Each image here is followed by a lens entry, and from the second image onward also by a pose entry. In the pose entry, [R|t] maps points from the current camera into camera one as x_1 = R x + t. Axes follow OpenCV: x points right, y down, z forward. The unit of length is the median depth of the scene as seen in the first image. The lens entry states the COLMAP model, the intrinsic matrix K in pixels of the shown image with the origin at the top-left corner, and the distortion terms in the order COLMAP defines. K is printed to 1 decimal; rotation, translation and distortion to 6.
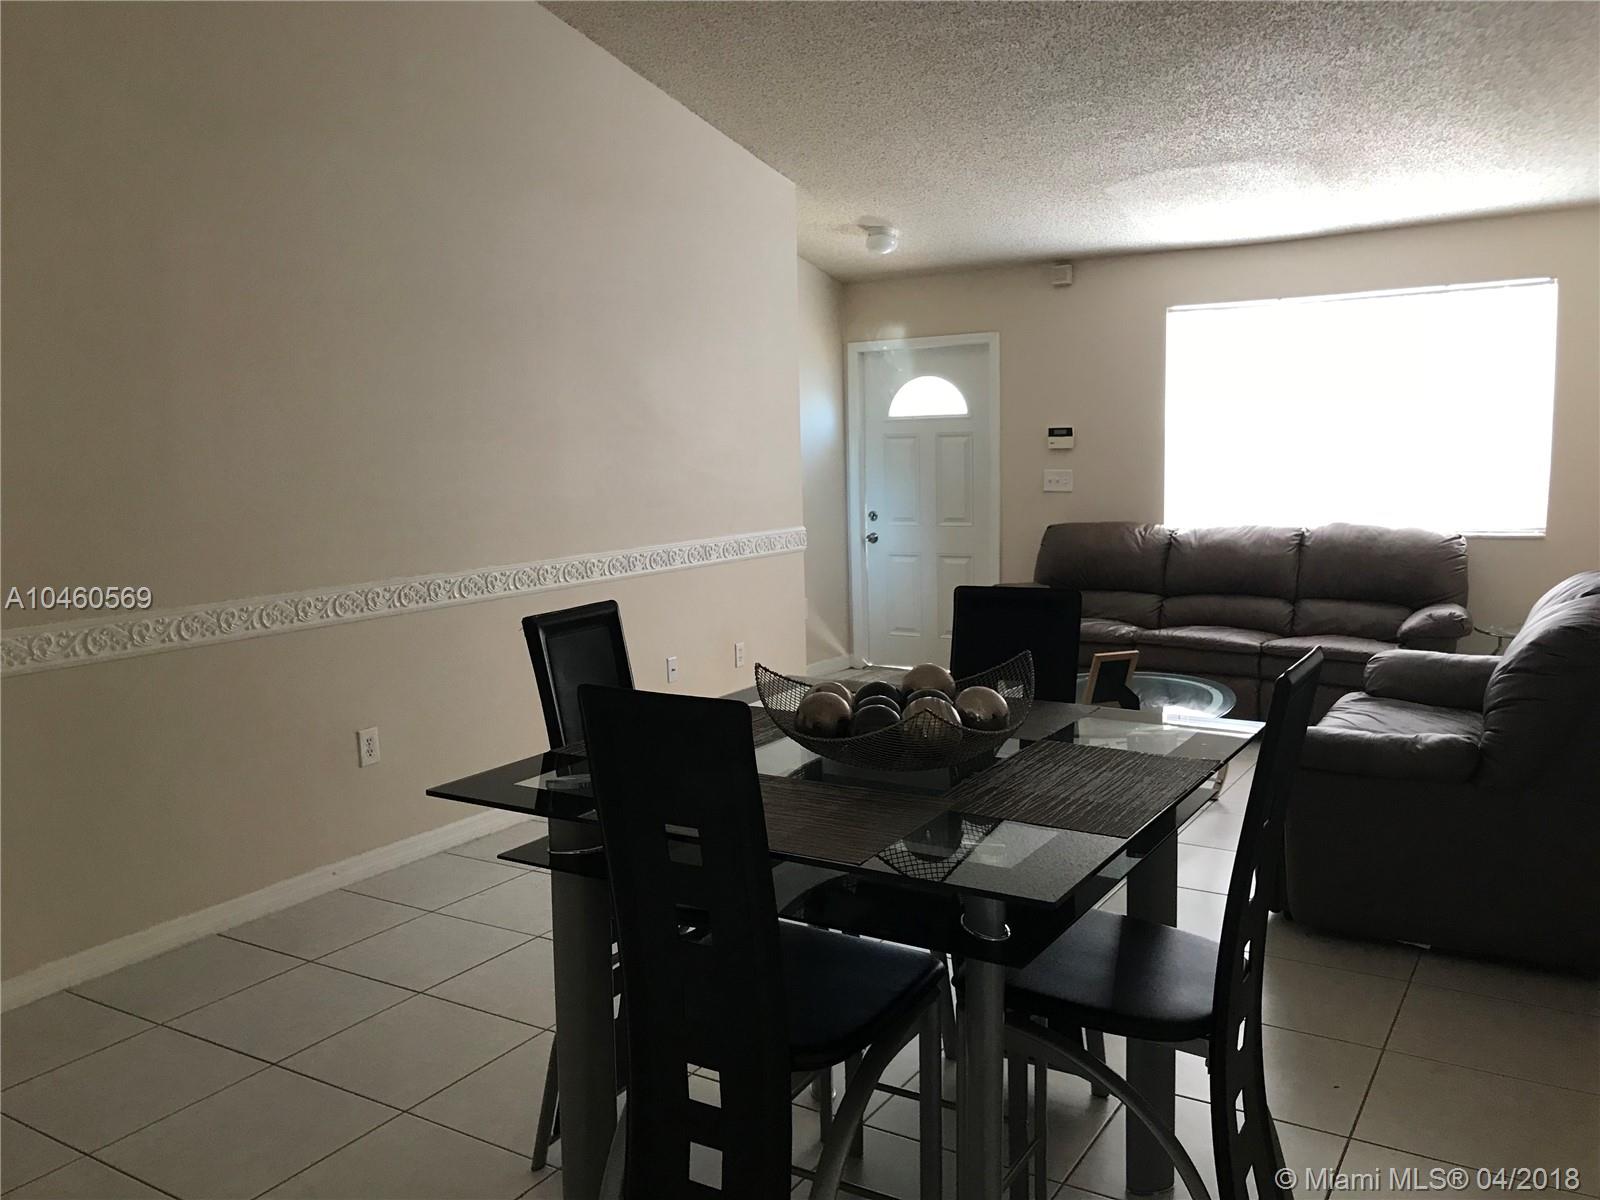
lens RADIAL K [[1313.5, 0, 807.8], [0, 1313.5, 601.3], [0, 0, 1]] dist [0.041870, -0.059744]
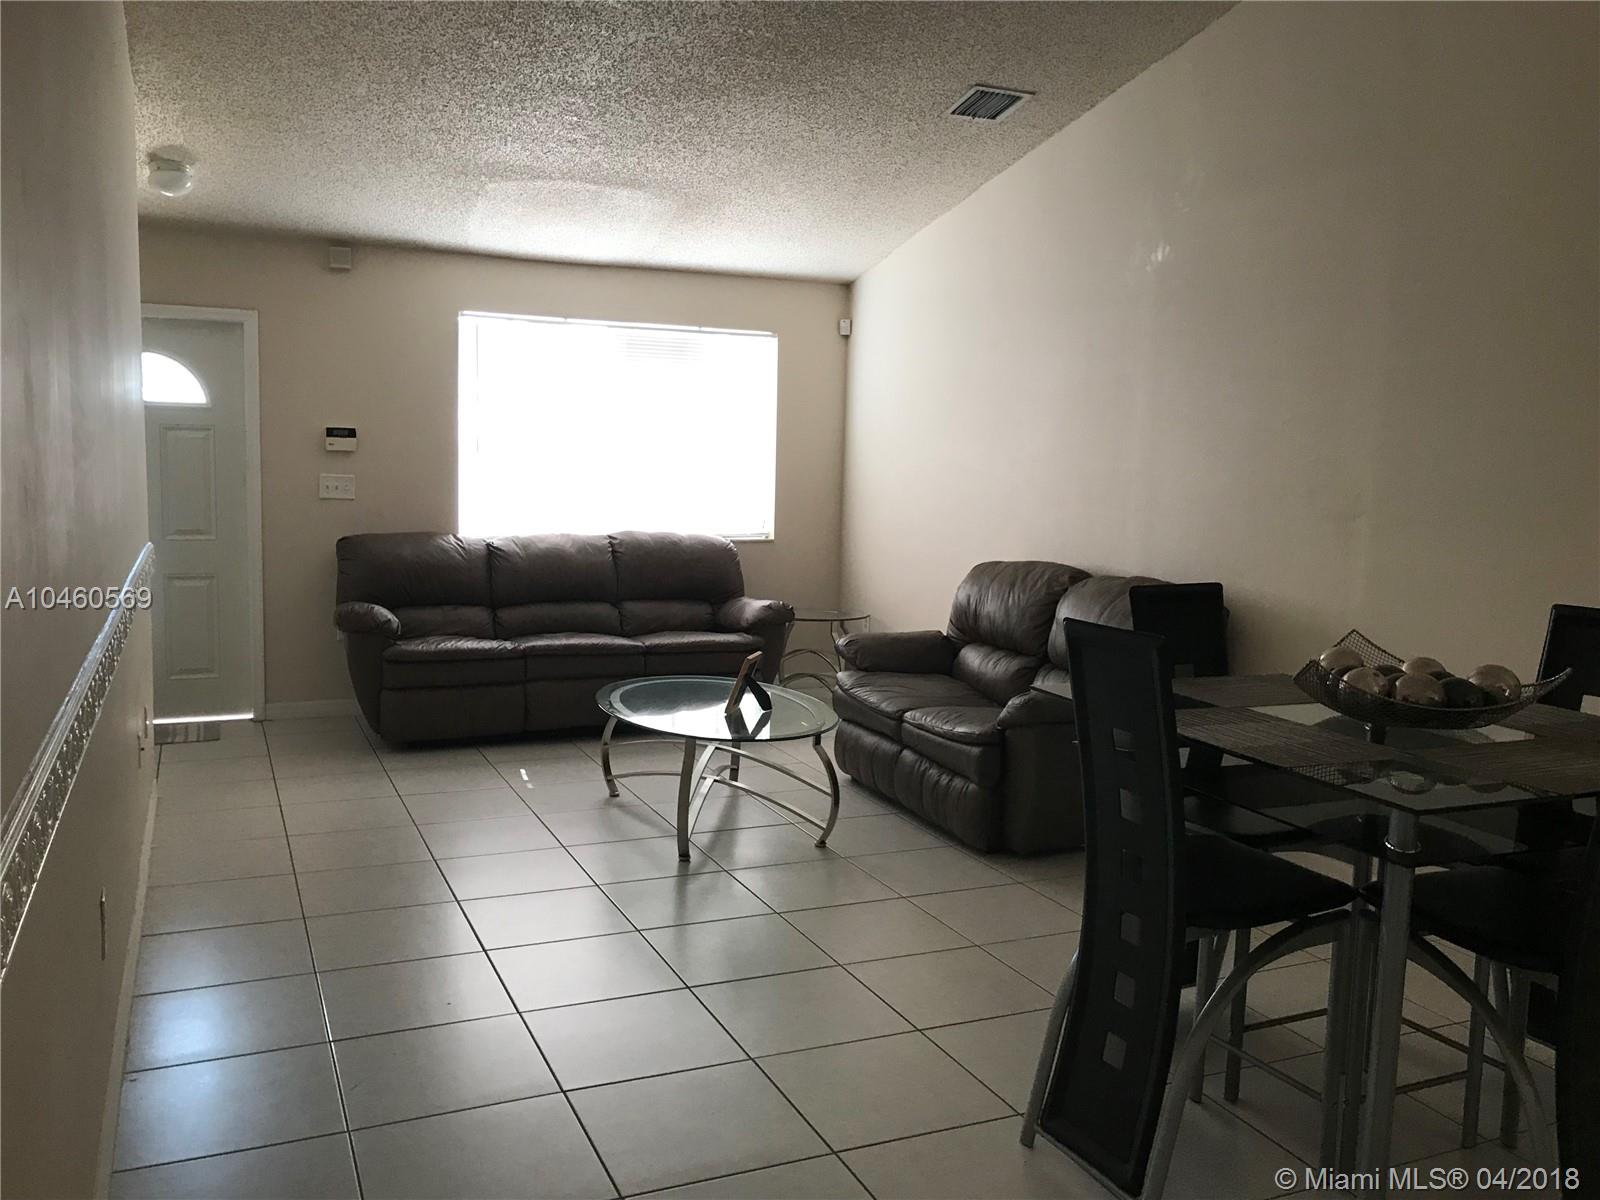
lens RADIAL K [[1313.5, 0, 806.2], [0, 1313.5, 599.8], [0, 0, 1]] dist [0.041870, -0.059744]
pose [[0.554952, -0.055082, 0.830057, -0.402233], [0.063273, 0.997710, 0.023905, -0.017350], [-0.829473, 0.039255, 0.557166, 0.253468]]
